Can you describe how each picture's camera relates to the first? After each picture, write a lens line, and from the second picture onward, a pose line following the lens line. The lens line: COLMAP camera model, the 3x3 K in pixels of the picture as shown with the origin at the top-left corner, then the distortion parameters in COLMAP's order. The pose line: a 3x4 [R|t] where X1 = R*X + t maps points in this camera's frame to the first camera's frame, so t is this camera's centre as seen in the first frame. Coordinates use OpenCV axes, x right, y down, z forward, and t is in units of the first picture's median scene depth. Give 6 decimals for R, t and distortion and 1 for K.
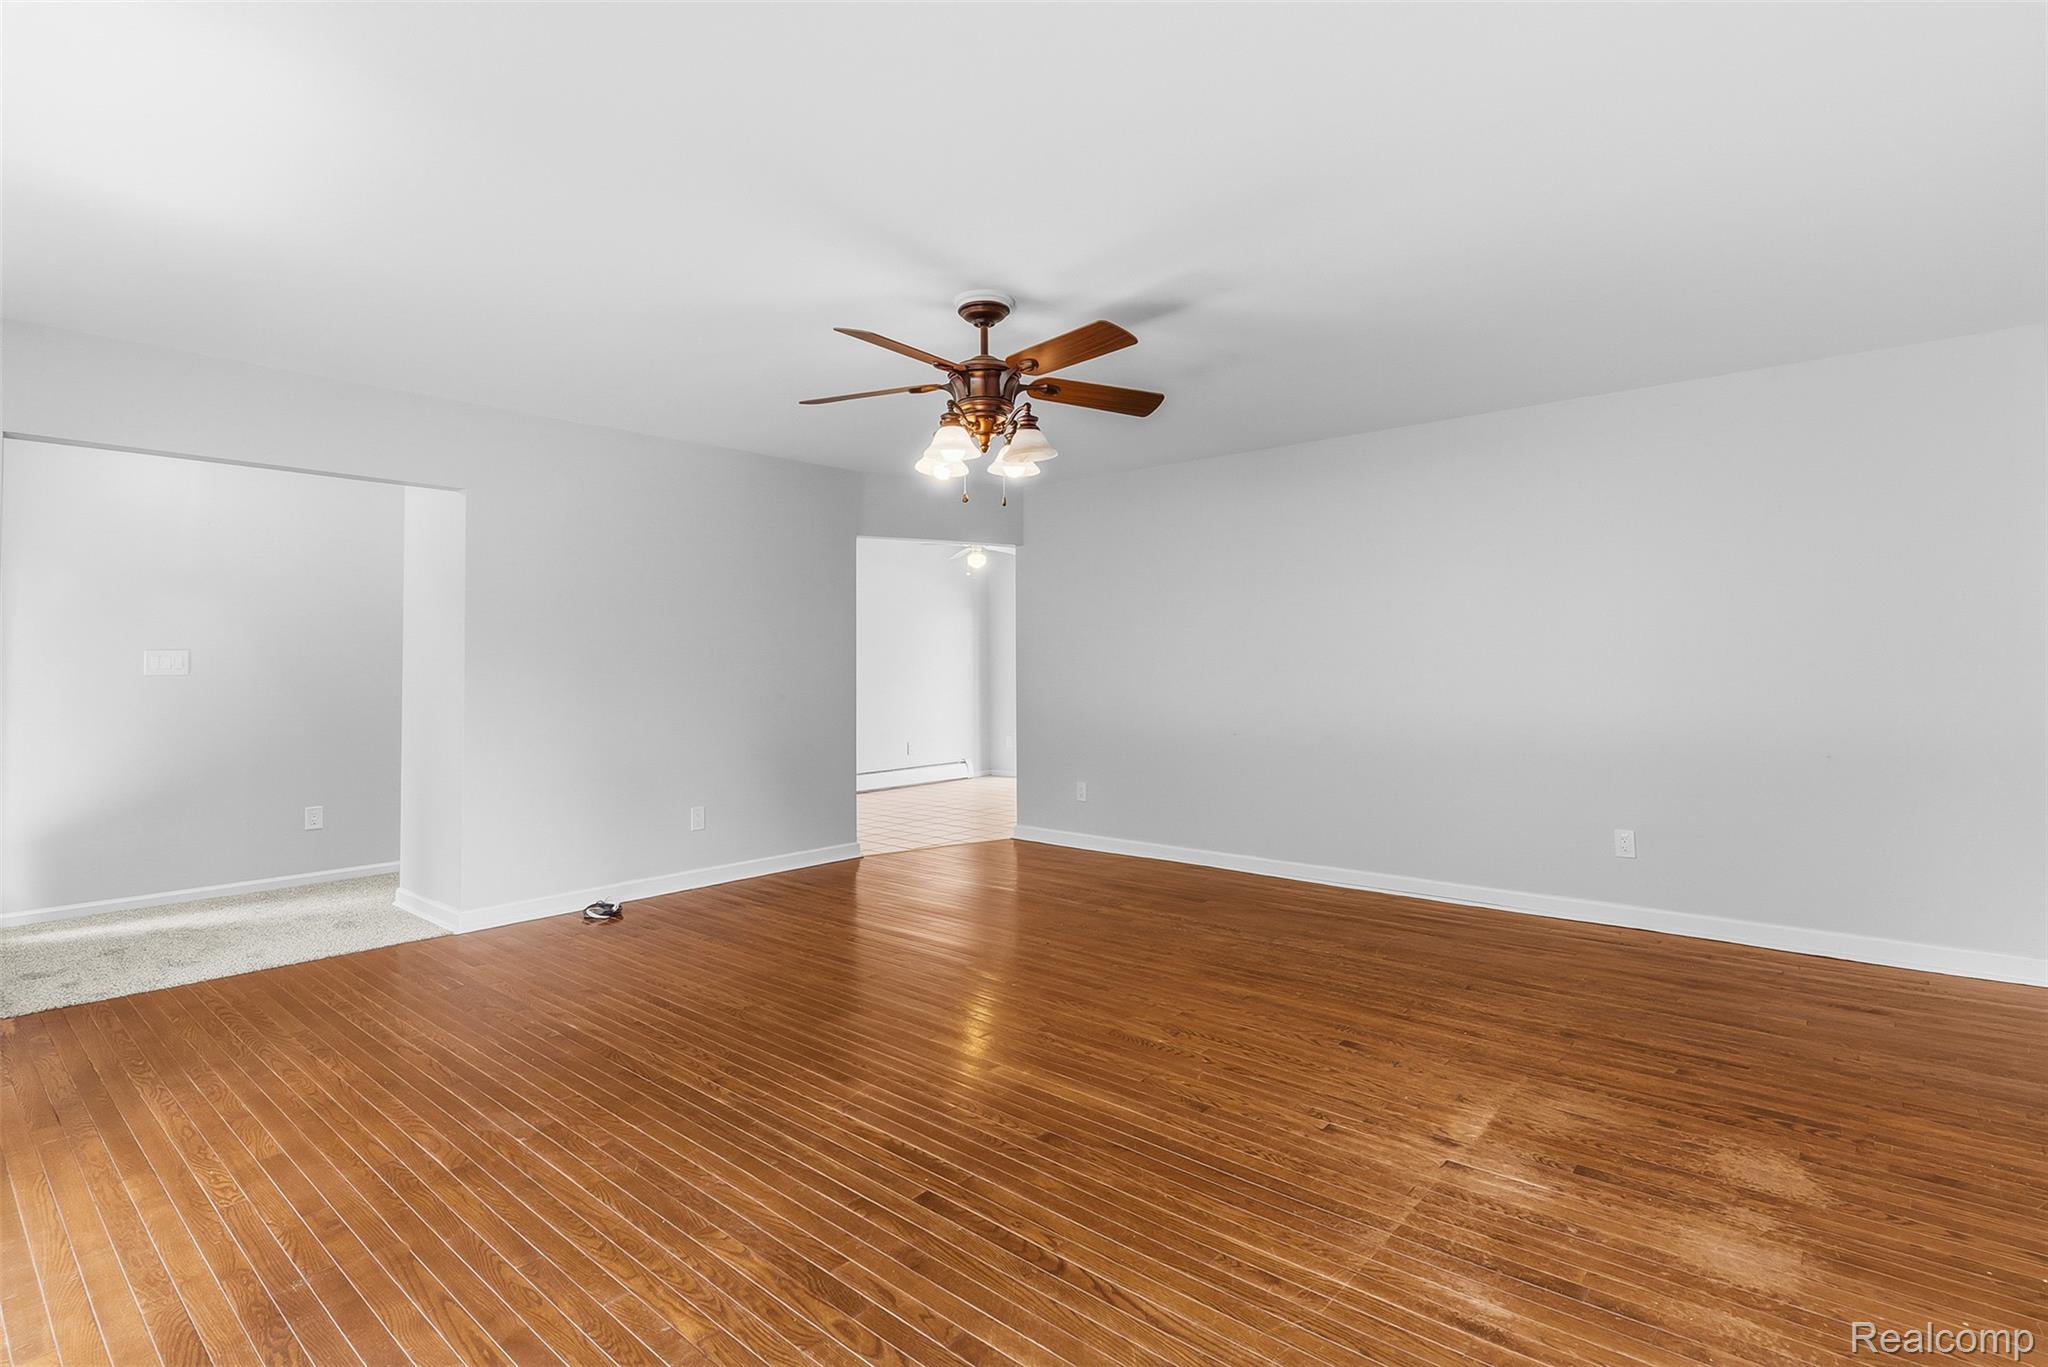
lens RADIAL K [[986.0, 0, 1026.4], [0, 986.0, 674.3], [0, 0, 1]] dist [0.000387, -0.000503]
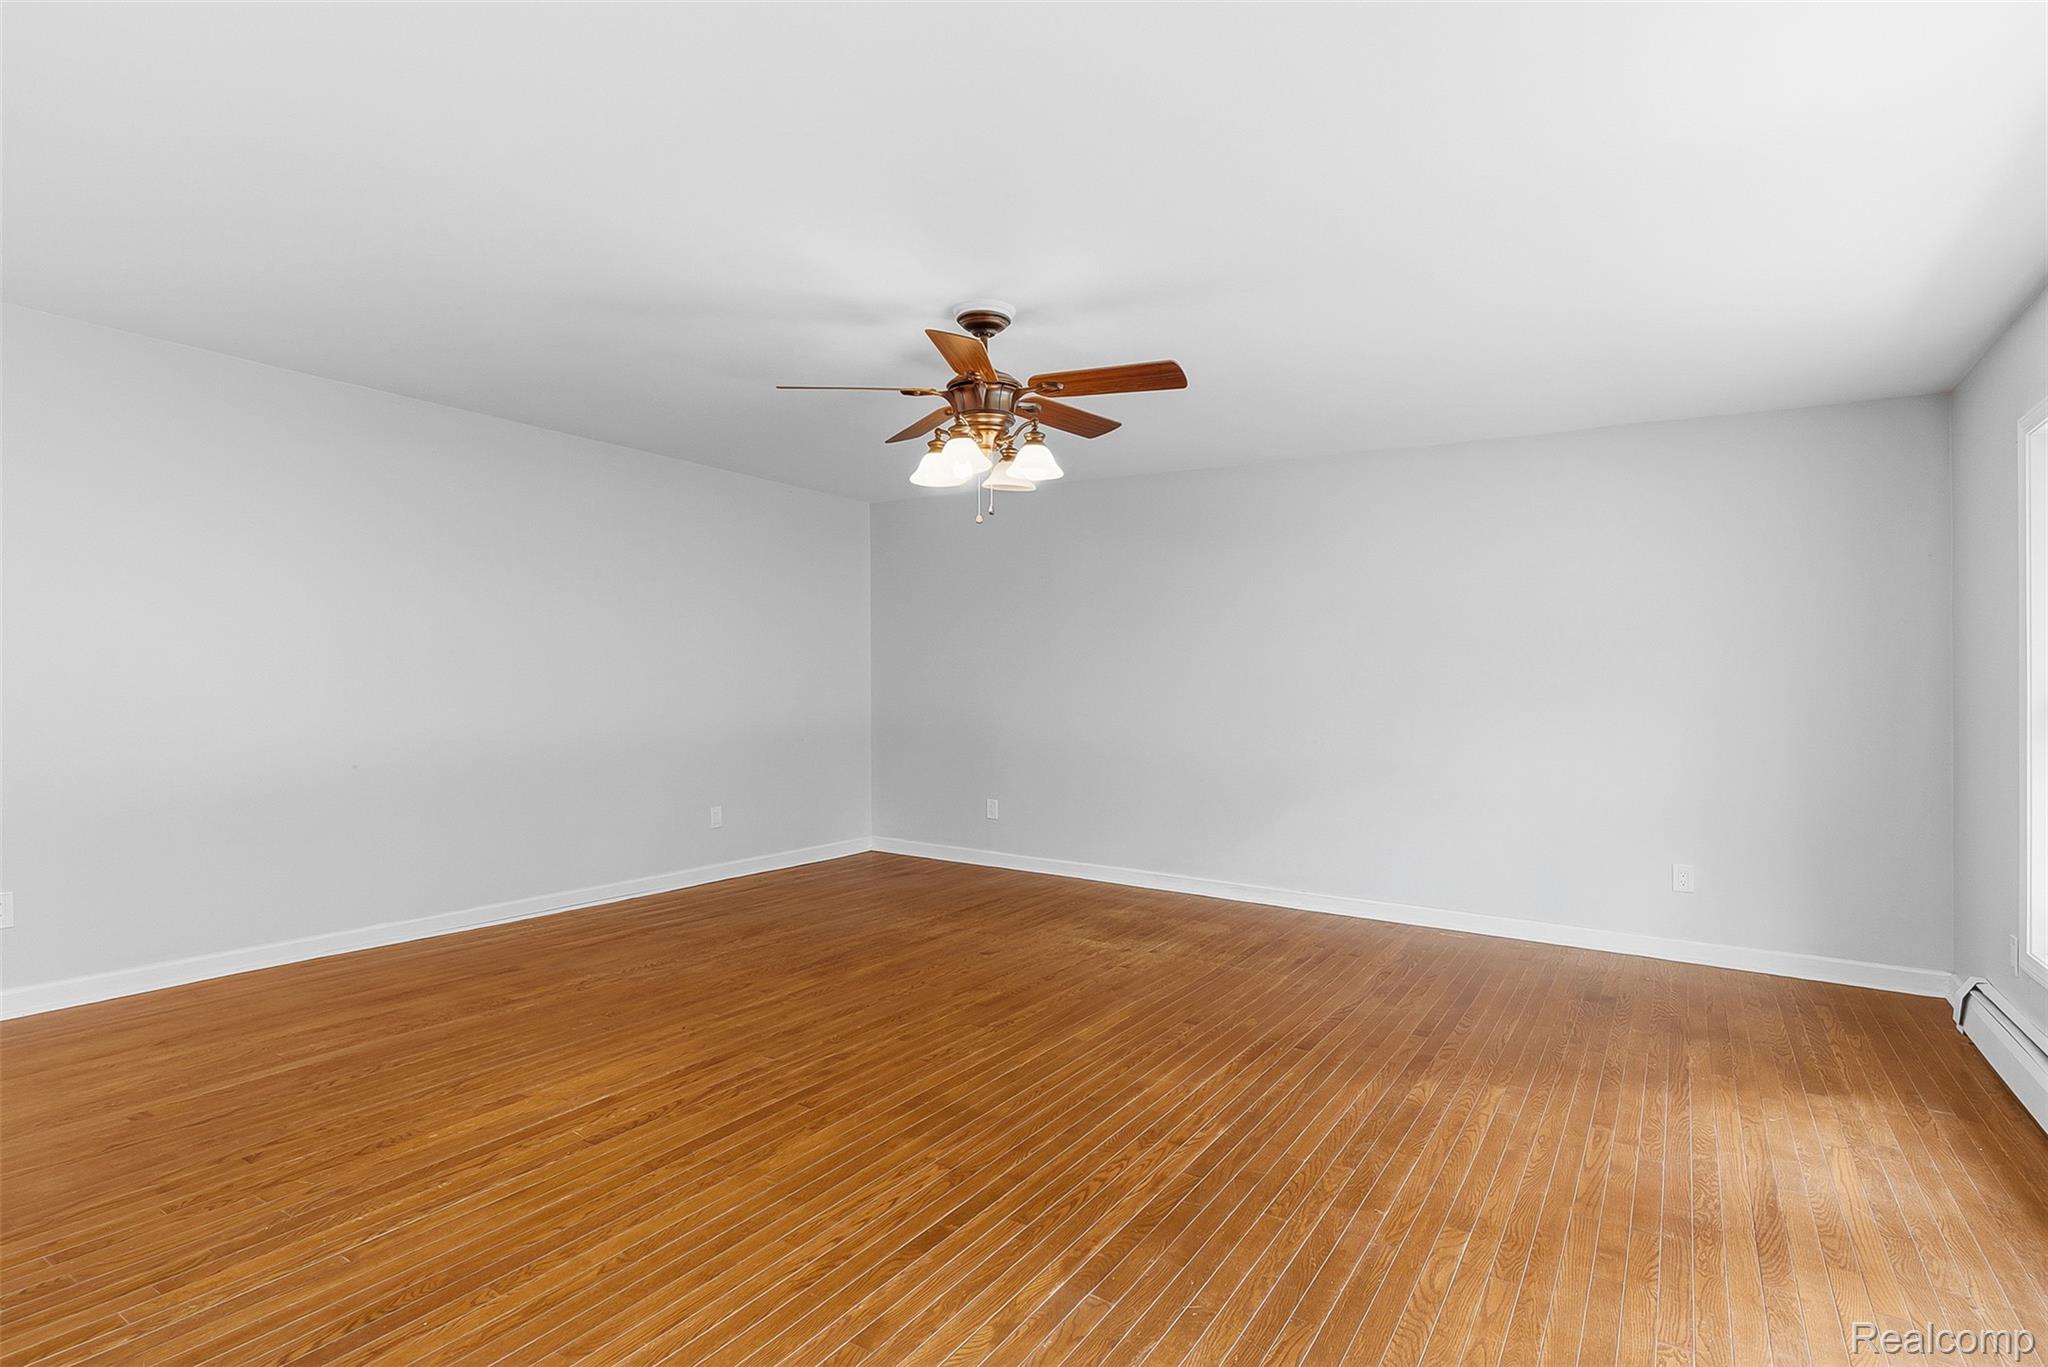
lens RADIAL K [[986.0, 0, 1026.3], [0, 986.0, 693.0], [0, 0, 1]] dist [0.000387, -0.000503]
pose [[-0.112379, -0.006089, 0.993647, -1.252621], [-0.007744, 0.999956, 0.005252, 0.003594], [-0.993635, -0.007105, -0.112422, 1.316442]]
